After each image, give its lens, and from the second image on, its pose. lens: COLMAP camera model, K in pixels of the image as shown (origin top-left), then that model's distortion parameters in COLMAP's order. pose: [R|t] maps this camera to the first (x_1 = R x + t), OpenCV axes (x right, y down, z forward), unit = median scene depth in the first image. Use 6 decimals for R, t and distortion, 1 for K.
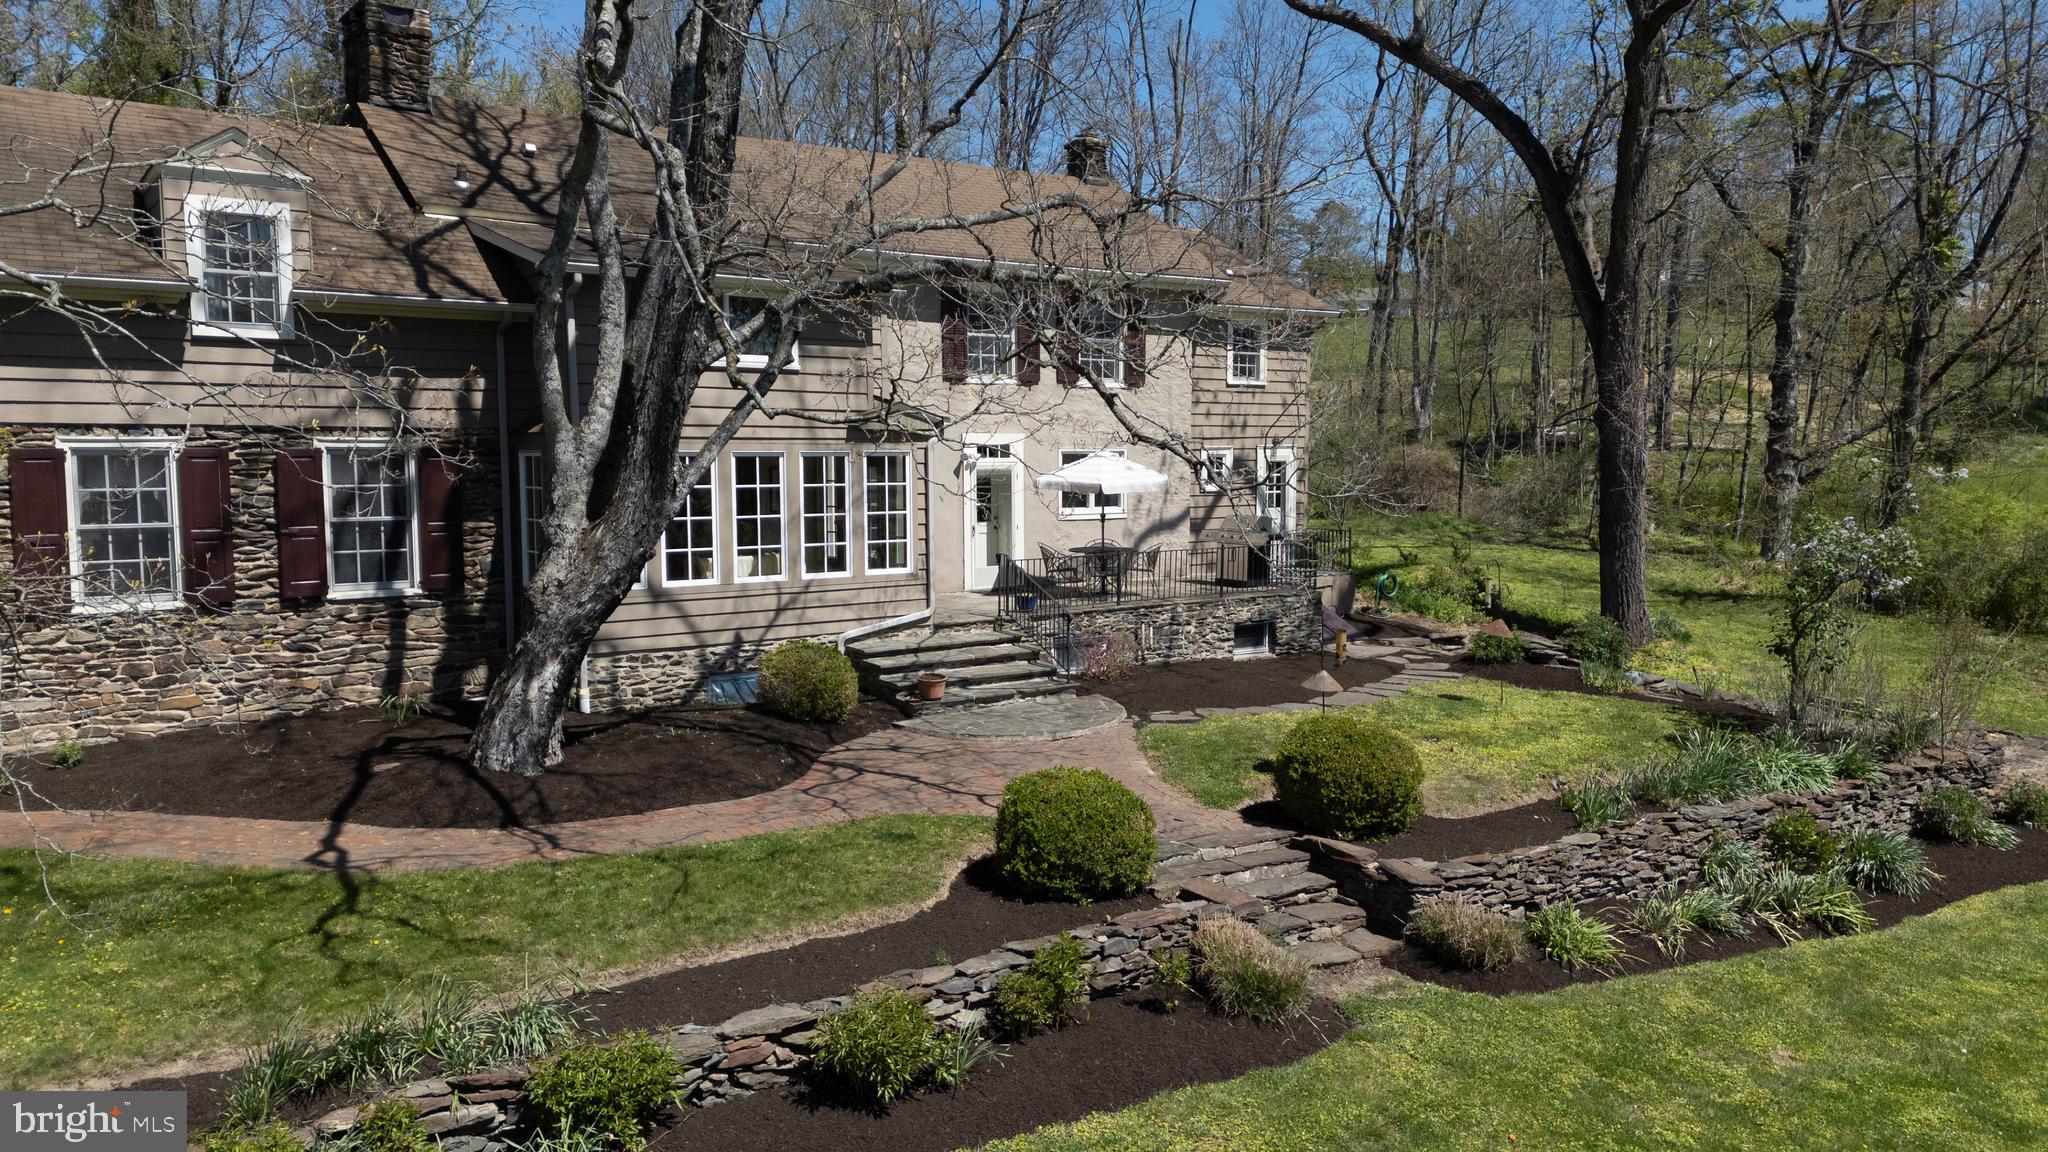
lens RADIAL K [[1481.7, 0, 1024.0], [0, 1481.7, 576.0], [0, 0, 1]] dist [0.094548, -0.094686]
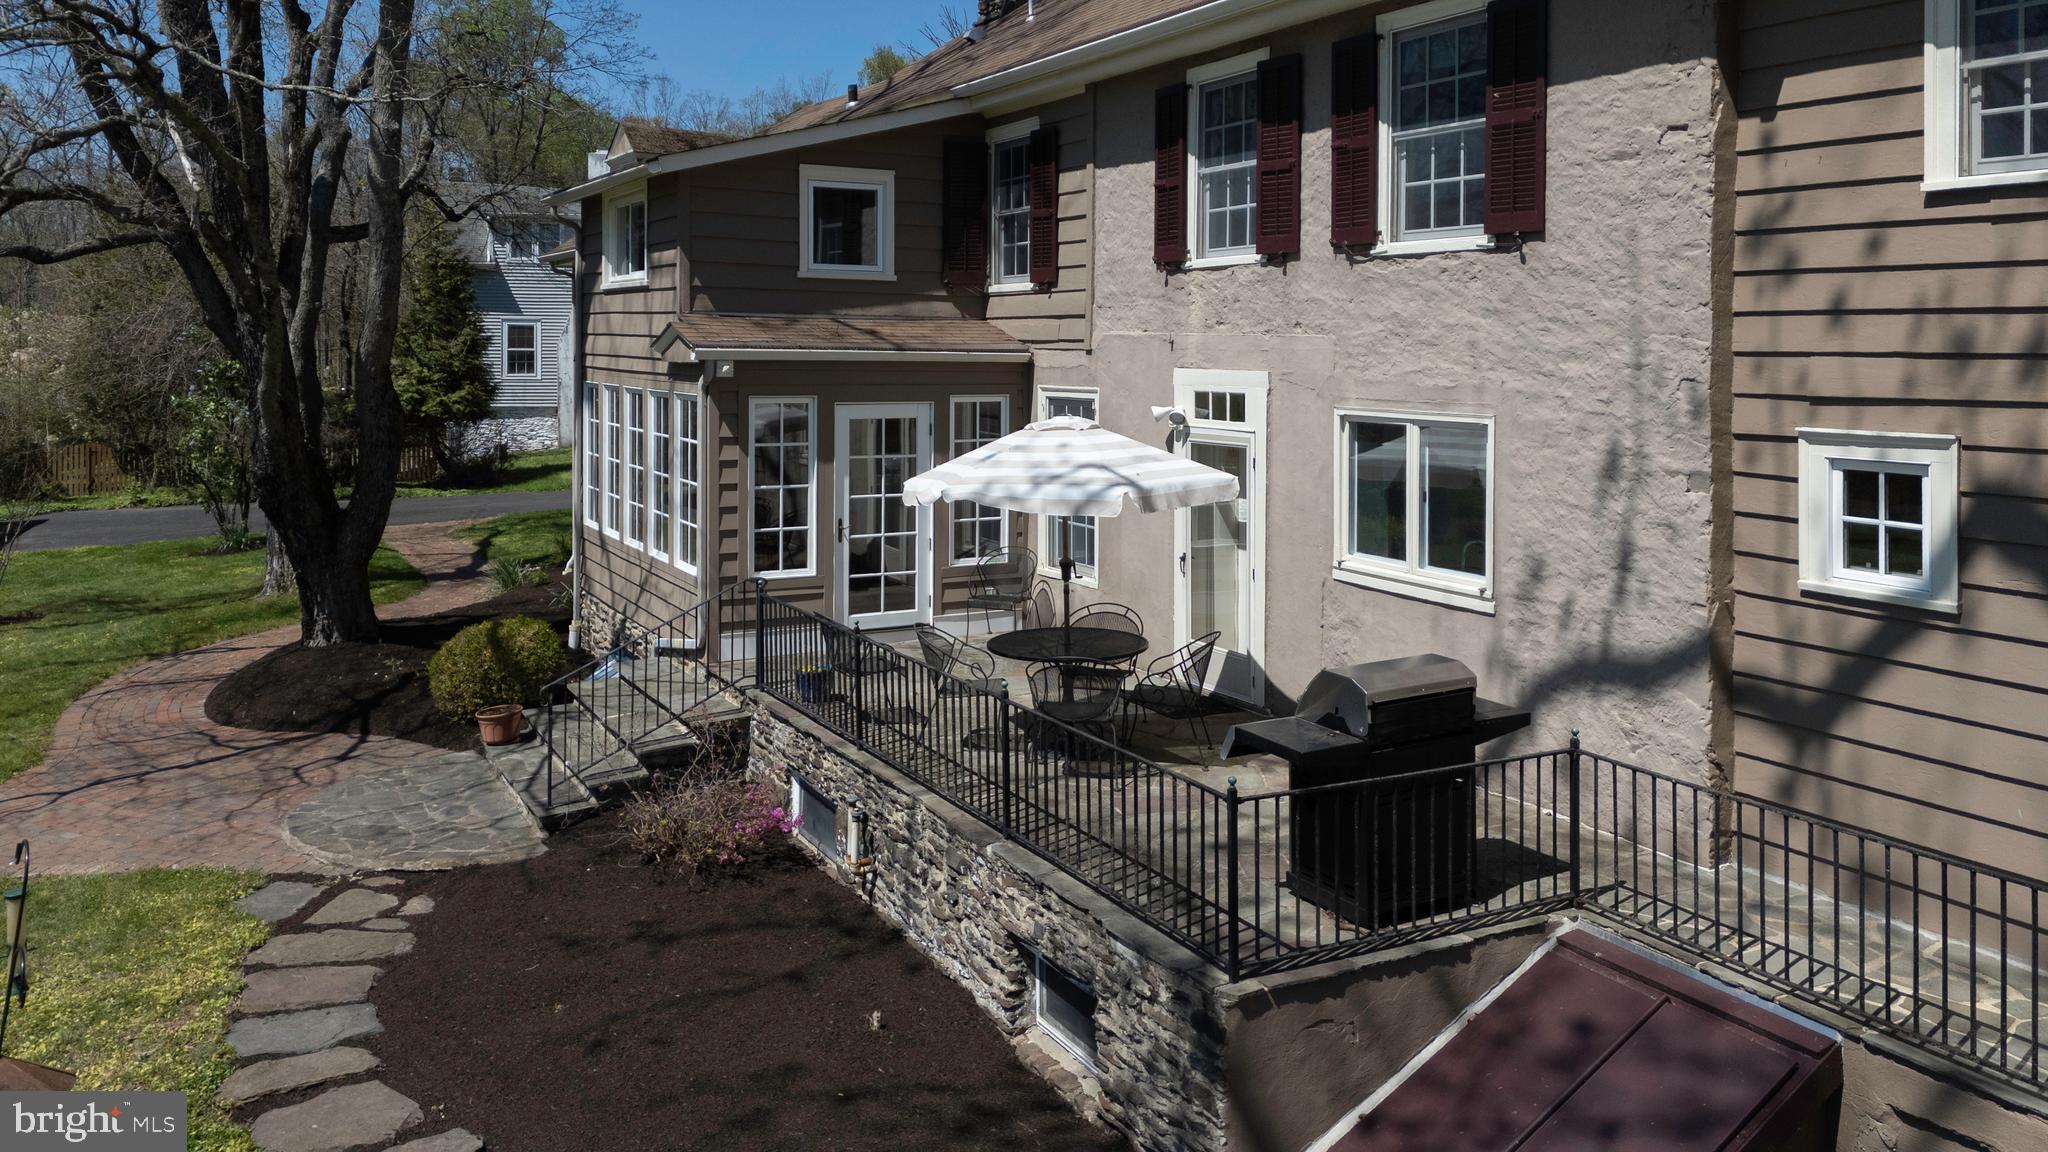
lens RADIAL K [[1548.2, 0, 992.7], [0, 1548.2, 343.1], [0, 0, 1]] dist [0.009070, 0.003747]
pose [[-0.148179, 0.004266, -0.988951, 0.606630], [-0.084572, 0.996273, 0.016969, -0.134521], [0.985338, 0.086152, -0.147266, 1.259885]]
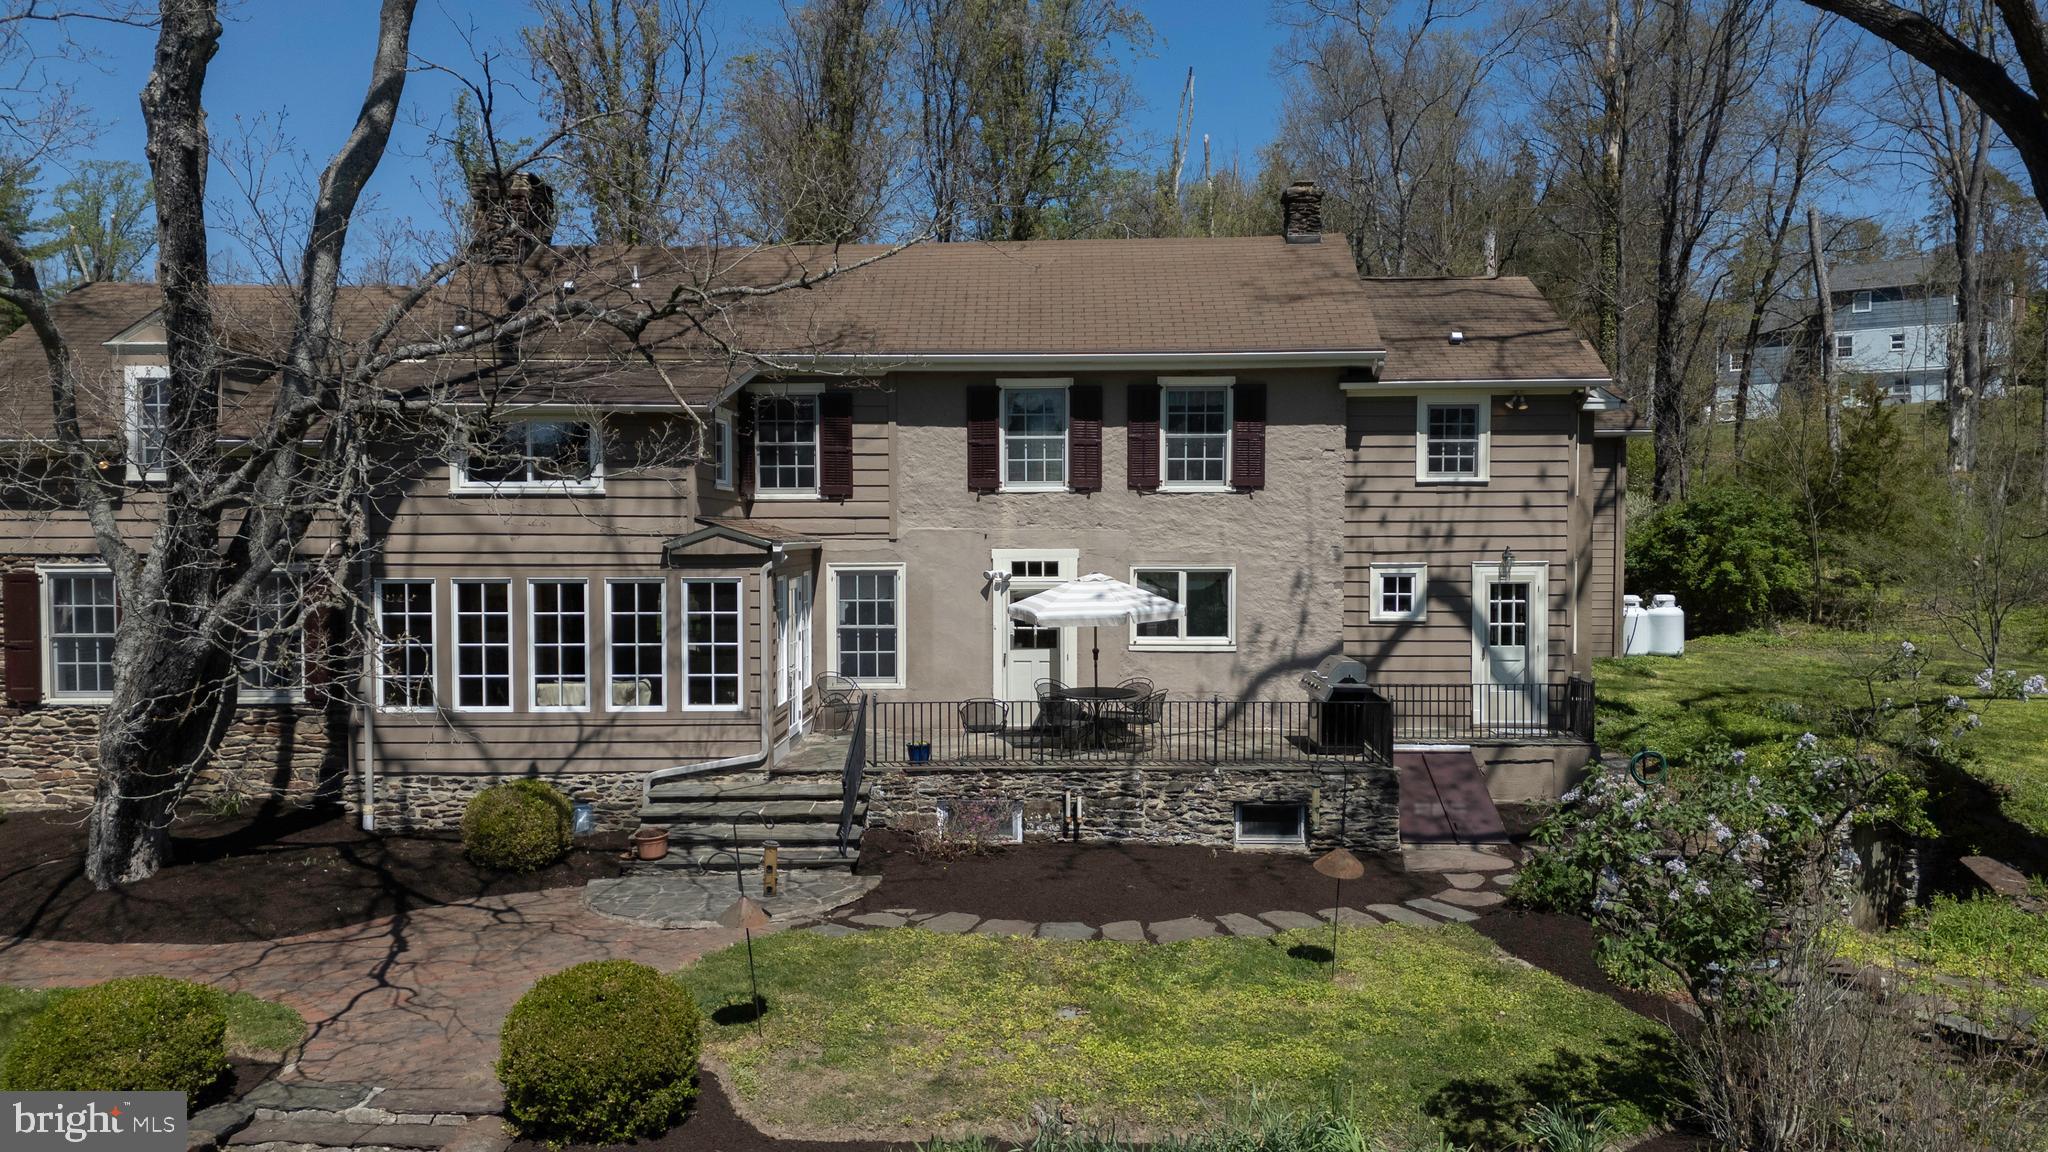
lens RADIAL K [[1481.7, 0, 1024.0], [0, 1481.7, 576.0], [0, 0, 1]] dist [0.094548, -0.094686]
pose [[0.798466, 0.023633, -0.601576, 0.625754], [-0.050787, 0.998312, -0.028190, -0.069835], [0.599895, 0.053061, 0.798318, 0.382278]]
